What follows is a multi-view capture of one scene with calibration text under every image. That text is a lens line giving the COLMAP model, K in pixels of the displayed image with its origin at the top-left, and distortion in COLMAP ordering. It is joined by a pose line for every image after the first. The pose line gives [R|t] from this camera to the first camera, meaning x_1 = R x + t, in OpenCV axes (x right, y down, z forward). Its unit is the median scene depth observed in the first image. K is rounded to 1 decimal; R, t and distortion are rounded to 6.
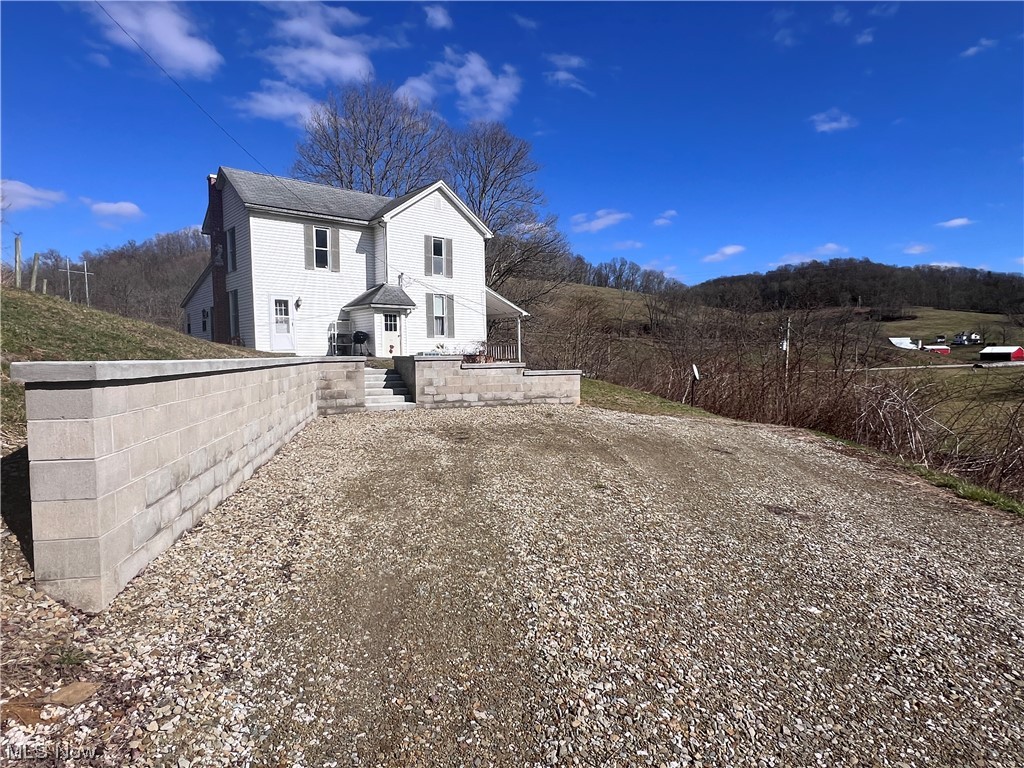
lens RADIAL K [[591.4, 0, 509.5], [0, 591.4, 385.9], [0, 0, 1]] dist [-0.006434, -0.001496]
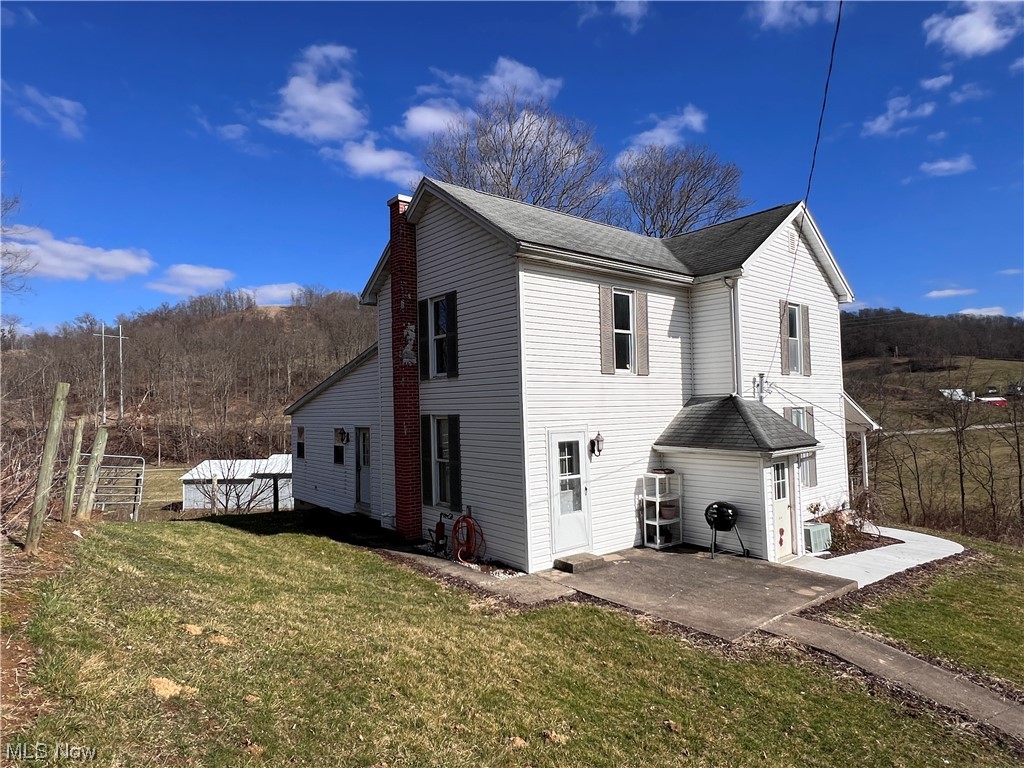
lens RADIAL K [[591.4, 0, 514.6], [0, 591.4, 380.6], [0, 0, 1]] dist [-0.006434, -0.001496]
pose [[0.999583, -0.013362, -0.025614, -0.375040], [0.010739, 0.994936, -0.099937, -0.132809], [0.026819, 0.099620, 0.994664, 0.470537]]
